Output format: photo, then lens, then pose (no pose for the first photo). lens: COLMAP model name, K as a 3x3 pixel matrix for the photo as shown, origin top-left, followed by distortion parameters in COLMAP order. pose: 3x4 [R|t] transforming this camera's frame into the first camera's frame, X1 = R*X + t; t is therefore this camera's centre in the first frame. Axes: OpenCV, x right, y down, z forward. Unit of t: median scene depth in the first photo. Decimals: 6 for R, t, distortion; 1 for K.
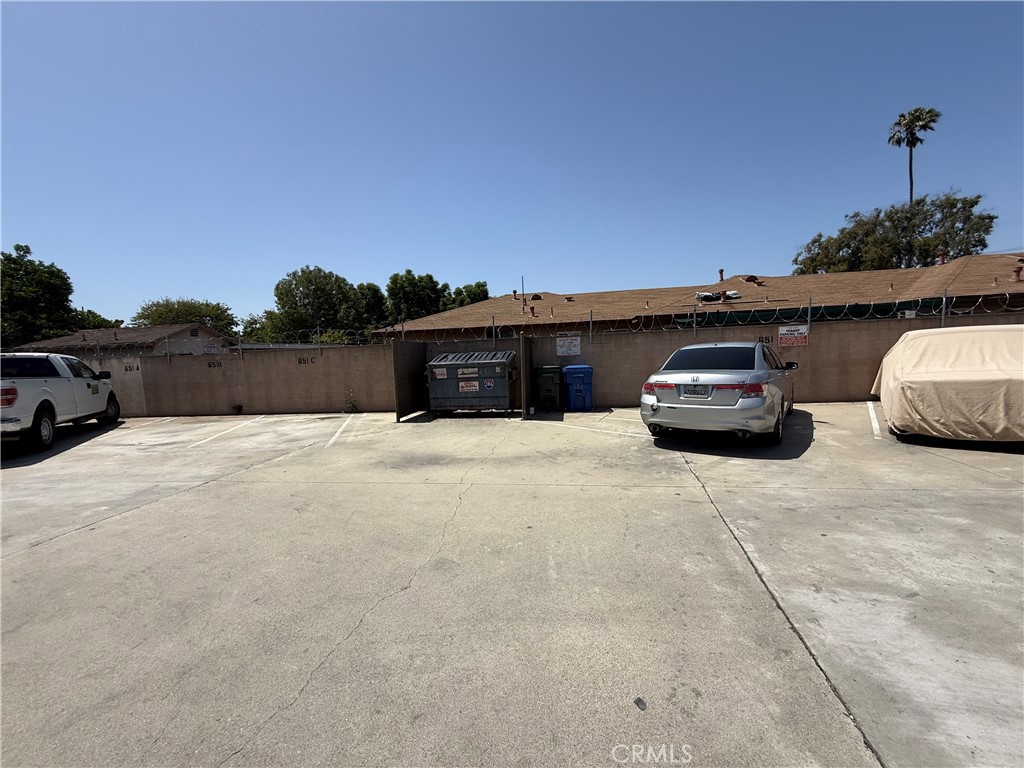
lens RADIAL K [[406.1, 0, 512.9], [0, 406.1, 387.5], [0, 0, 1]] dist [-0.000497, -0.000012]
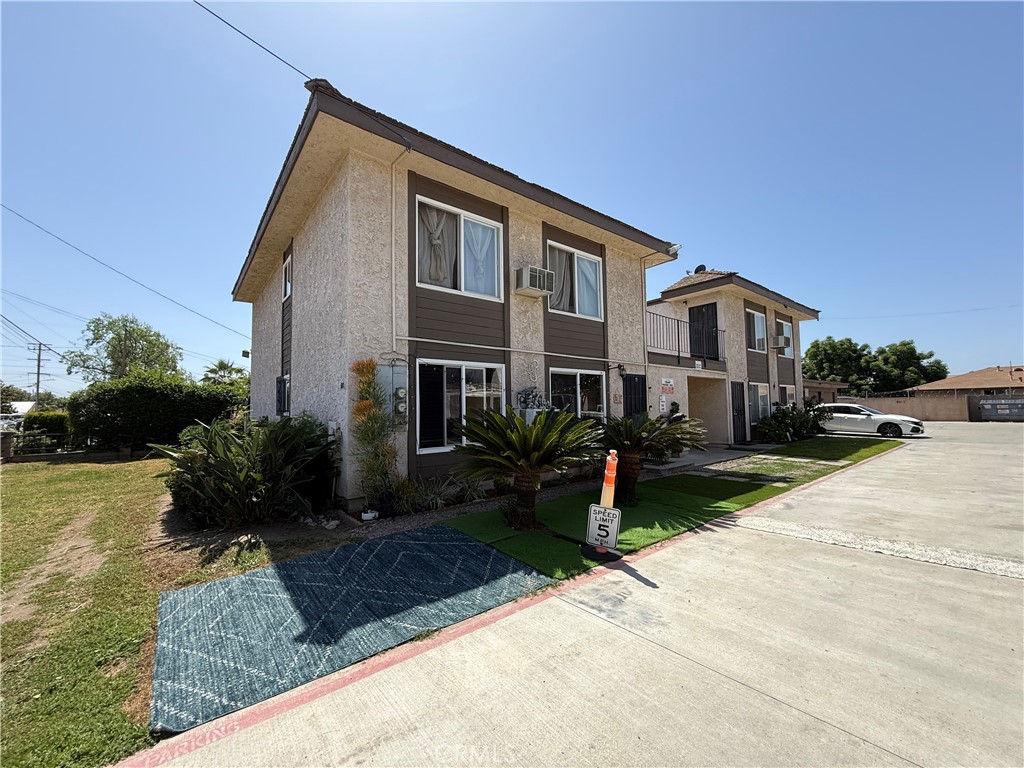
lens RADIAL K [[406.1, 0, 510.2], [0, 406.1, 385.9], [0, 0, 1]] dist [-0.000497, -0.000012]
pose [[0.730312, -0.005394, -0.683092, -0.117956], [-0.078082, 0.992756, -0.091318, 0.059967], [0.678636, 0.120028, 0.724601, -0.589914]]
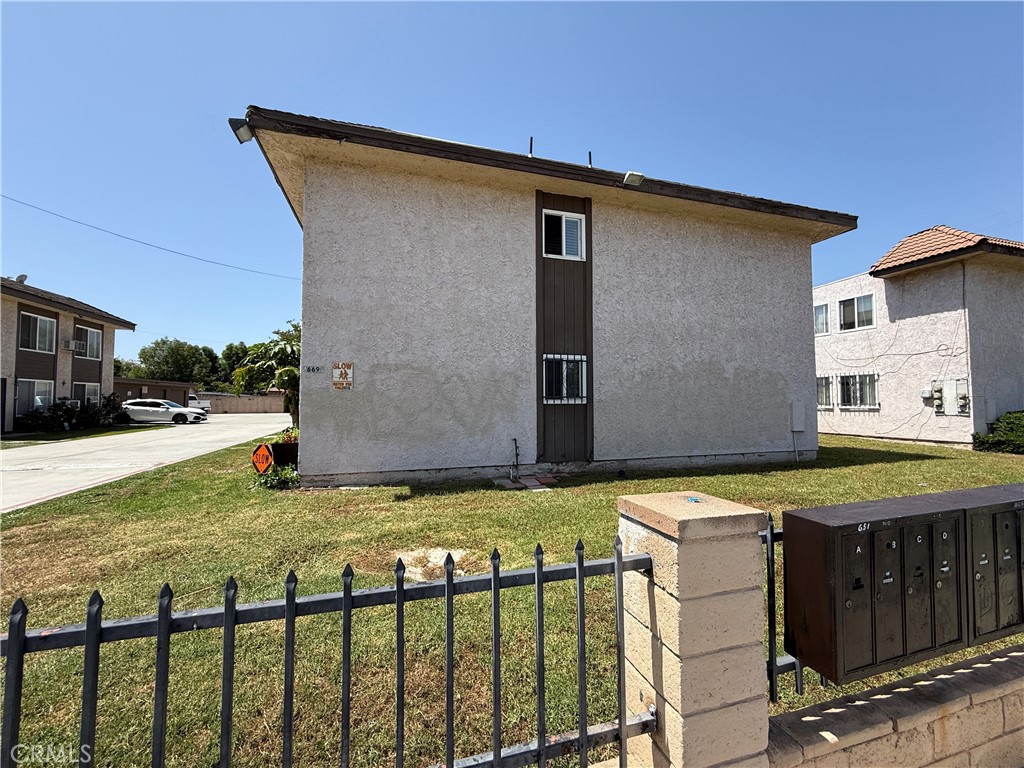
lens RADIAL K [[406.1, 0, 507.8], [0, 406.1, 385.1], [0, 0, 1]] dist [-0.000497, -0.000012]
pose [[0.908445, 0.056870, 0.414117, 0.017353], [0.000463, 0.990564, -0.137048, 0.066395], [-0.418004, 0.124693, 0.899847, -0.705573]]
